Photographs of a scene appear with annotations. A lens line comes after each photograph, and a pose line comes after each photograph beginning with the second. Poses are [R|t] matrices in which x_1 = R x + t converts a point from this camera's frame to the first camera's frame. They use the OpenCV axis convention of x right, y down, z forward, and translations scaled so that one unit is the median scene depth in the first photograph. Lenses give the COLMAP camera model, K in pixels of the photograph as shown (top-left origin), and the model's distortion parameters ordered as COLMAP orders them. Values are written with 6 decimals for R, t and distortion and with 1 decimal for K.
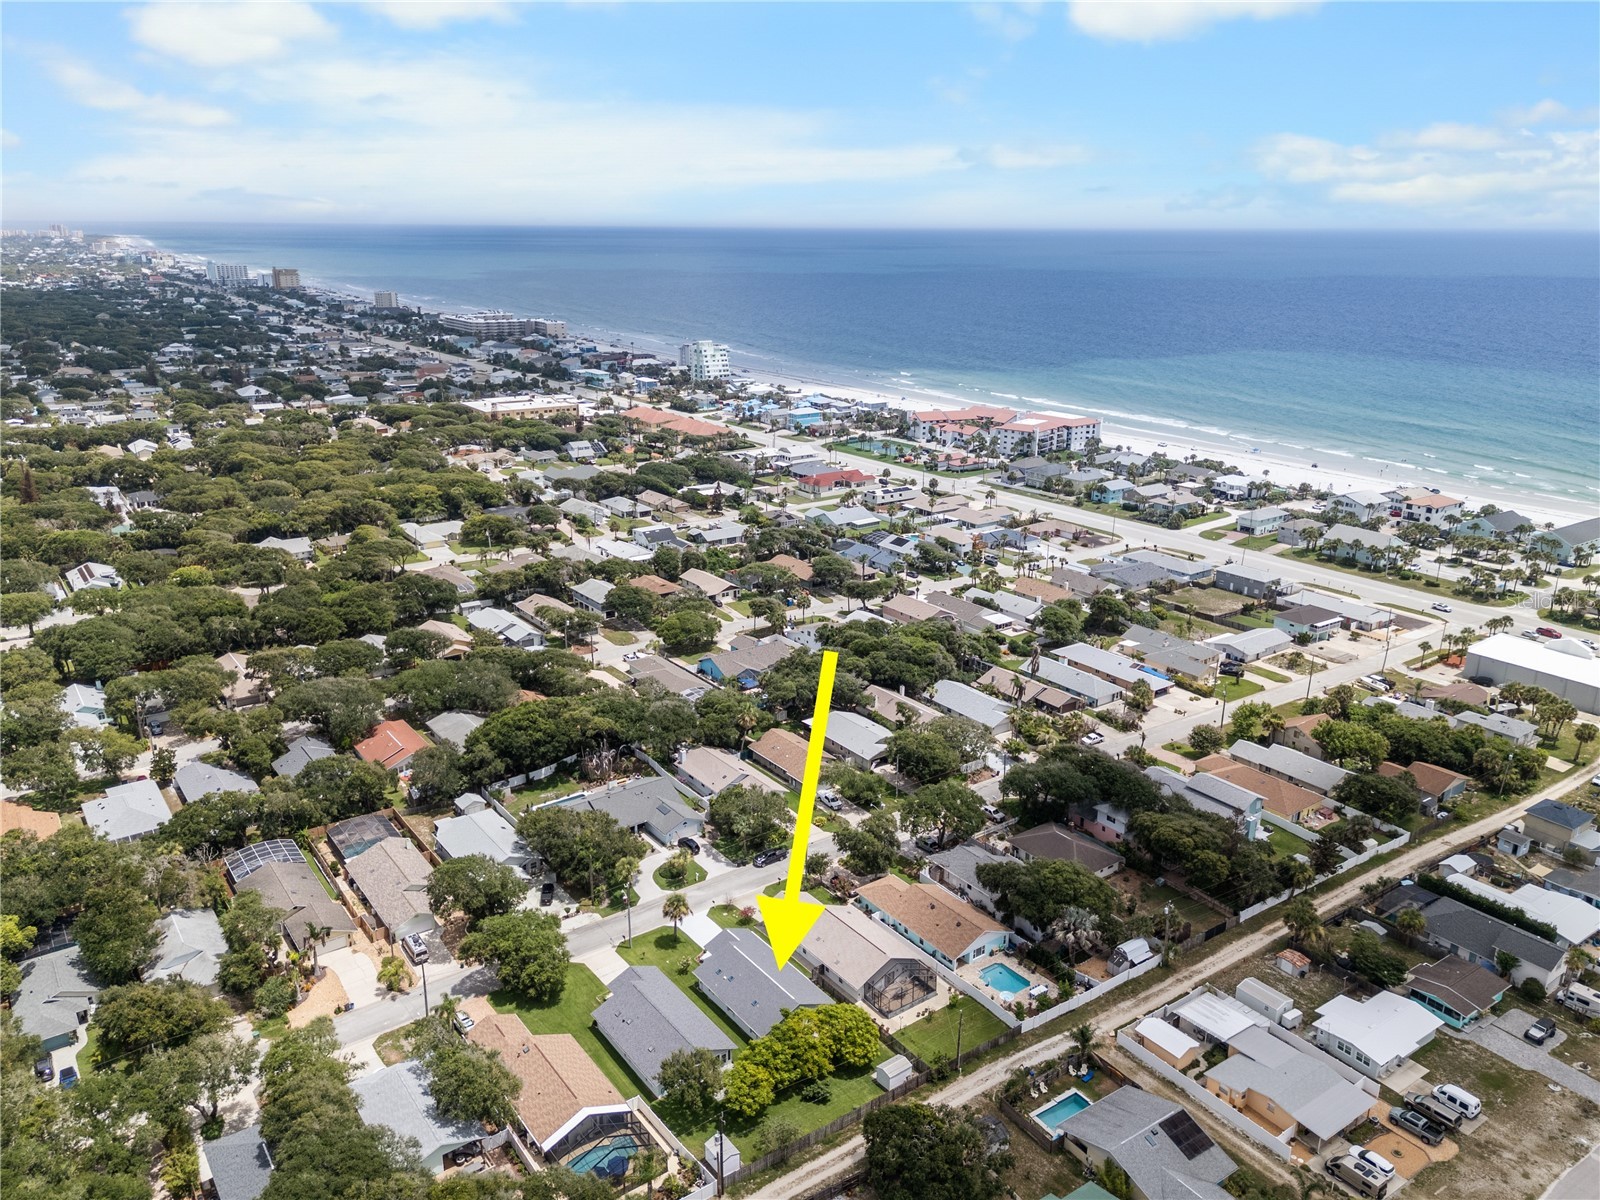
lens RADIAL K [[1175.5, 0, 800.0], [0, 1175.5, 600.0], [0, 0, 1]] dist [0.090979, -0.109976]
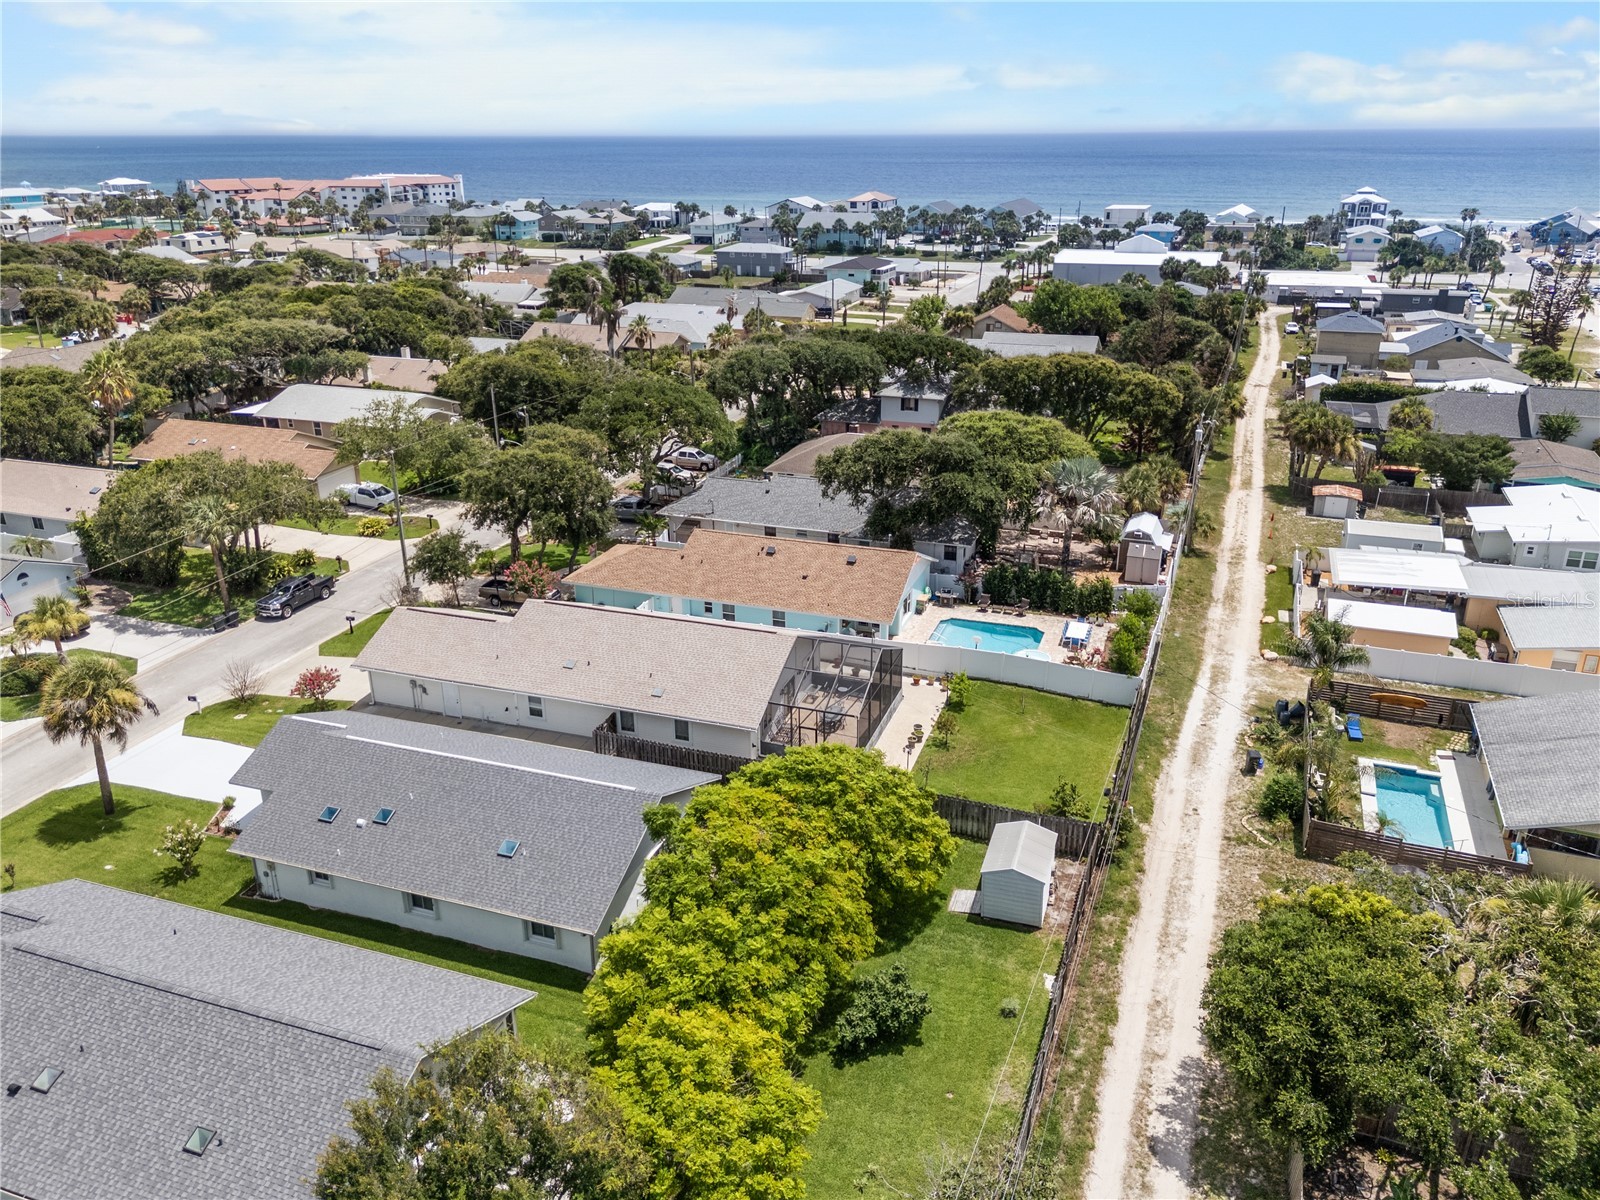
lens RADIAL K [[1168.6, 0, 800.0], [0, 1168.6, 600.0], [0, 0, 1]] dist [0.089389, -0.077824]
pose [[0.825919, -0.216840, 0.520421, -0.082450], [0.181636, 0.976202, 0.118486, 0.173697], [-0.533728, -0.003333, 0.845649, 0.477980]]
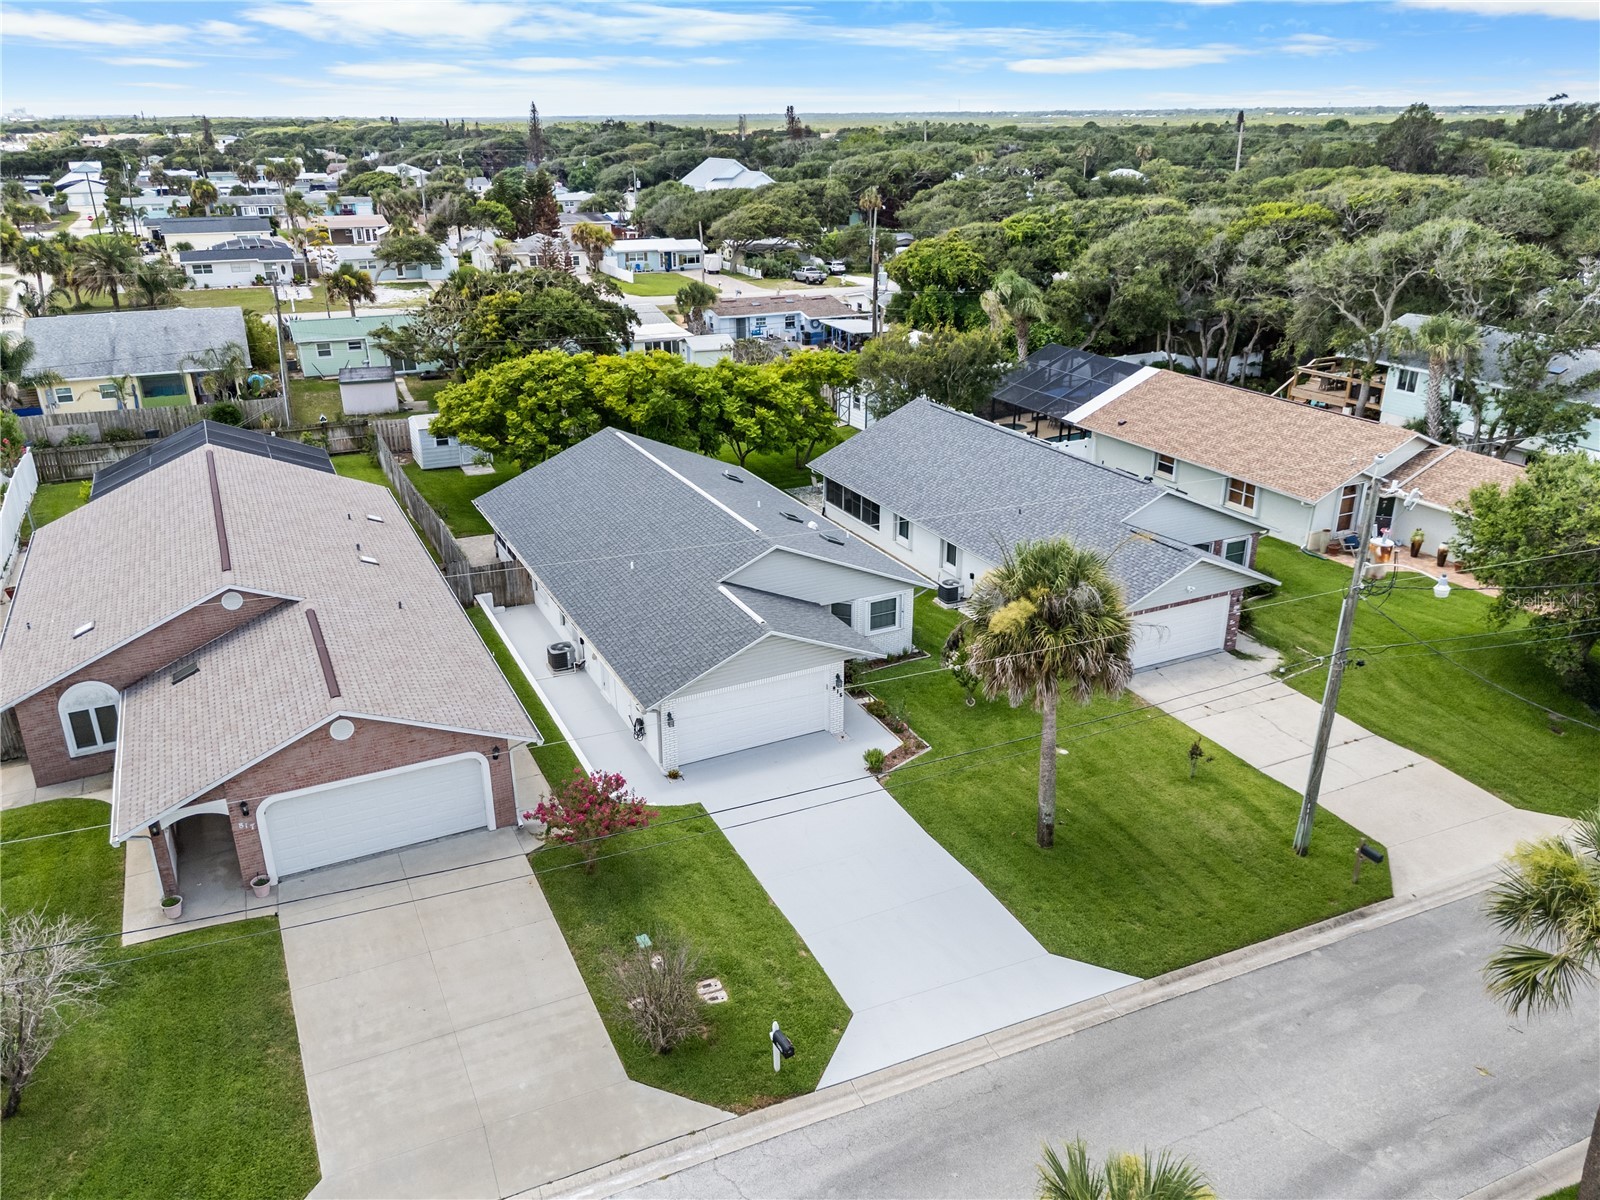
lens RADIAL K [[1175.5, 0, 800.0], [0, 1175.5, 600.0], [0, 0, 1]] dist [0.090979, -0.109976]
pose [[-0.984879, -0.066015, 0.160170, -0.074127], [0.052742, 0.766404, 0.640190, 0.113254], [-0.165017, 0.638958, -0.751333, 0.849208]]
